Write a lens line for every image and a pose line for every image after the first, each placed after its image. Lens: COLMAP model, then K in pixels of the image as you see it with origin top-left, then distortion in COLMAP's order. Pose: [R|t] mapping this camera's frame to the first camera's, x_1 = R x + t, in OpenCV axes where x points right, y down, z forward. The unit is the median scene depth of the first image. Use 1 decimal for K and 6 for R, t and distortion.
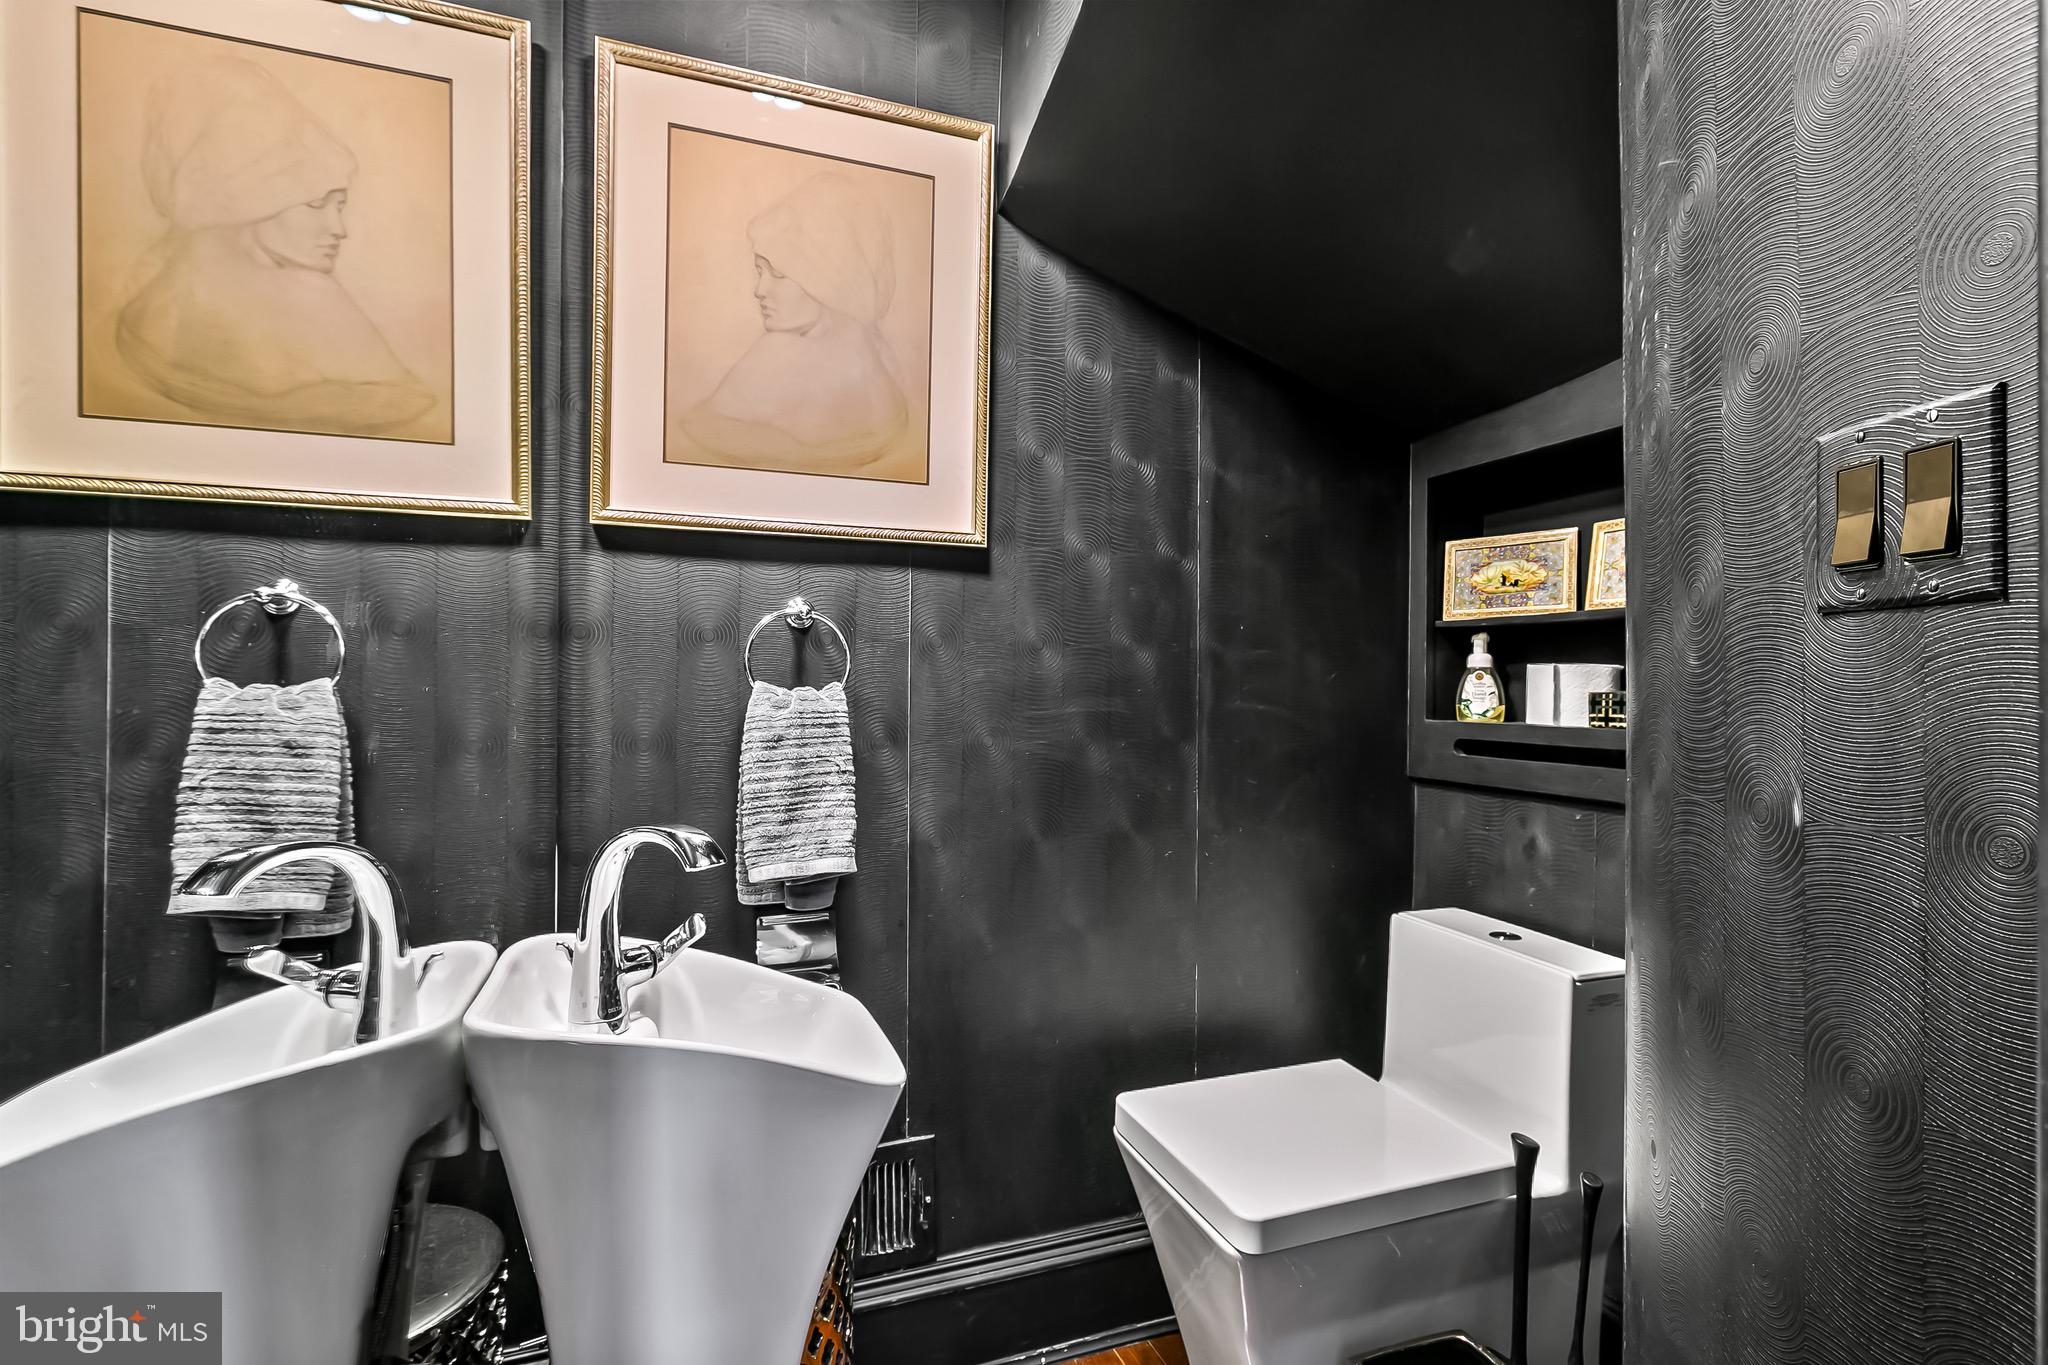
lens RADIAL K [[932.2, 0, 1022.4], [0, 932.2, 682.1], [0, 0, 1]] dist [0.010628, -0.003637]
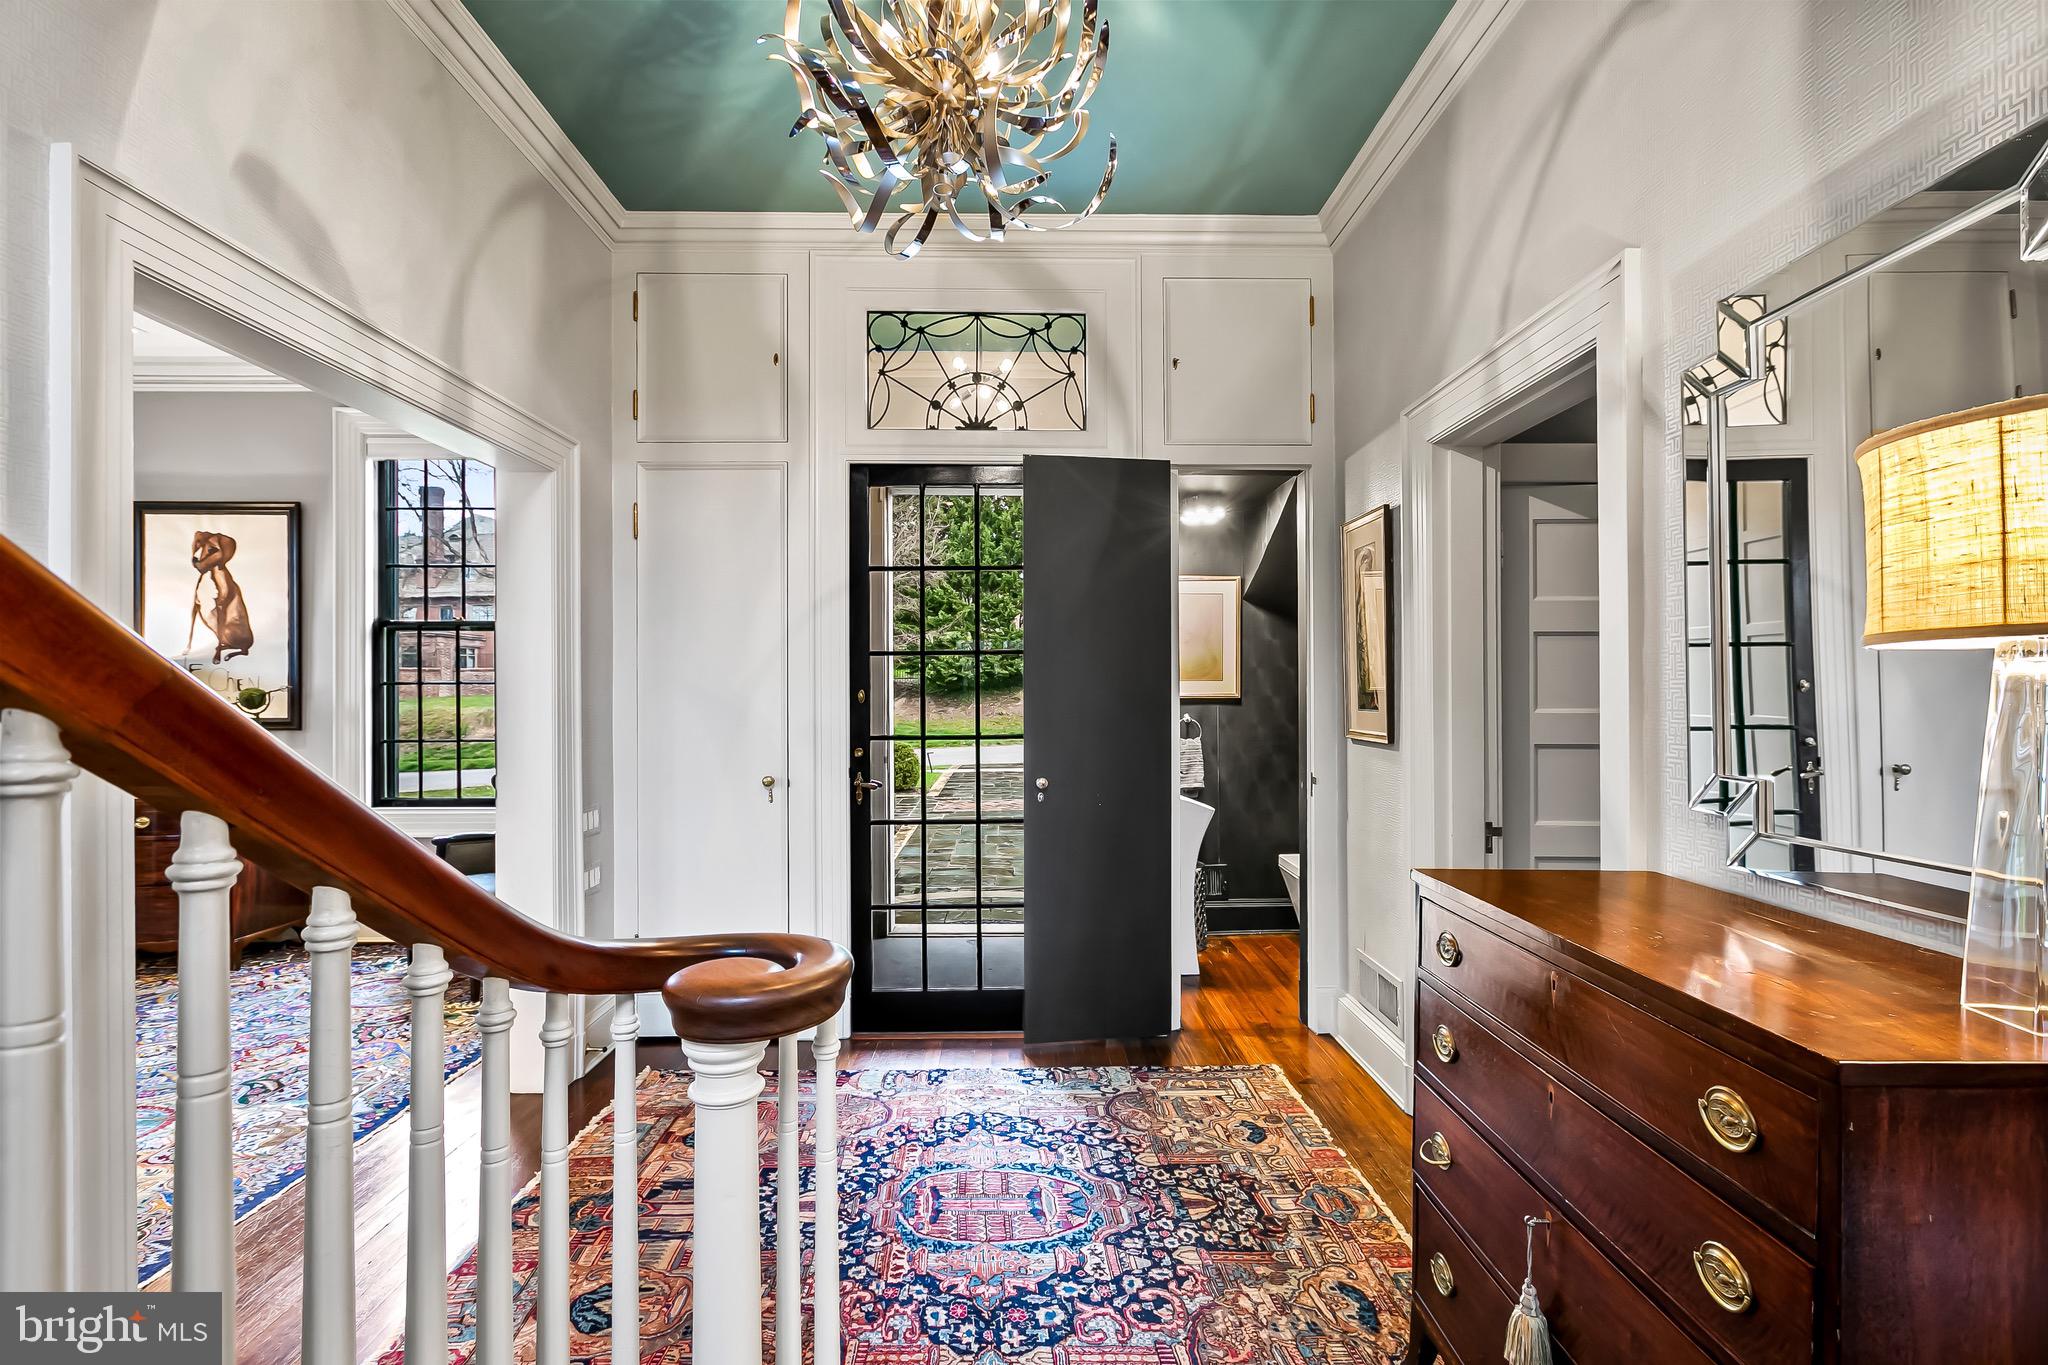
lens RADIAL K [[932.2, 0, 1027.7], [0, 932.2, 681.2], [0, 0, 1]] dist [0.010628, -0.003637]
pose [[0.943541, -0.016441, -0.330849, 0.365212], [0.013035, 0.999837, -0.012509, -0.171715], [0.331000, 0.007490, 0.943601, -2.530902]]
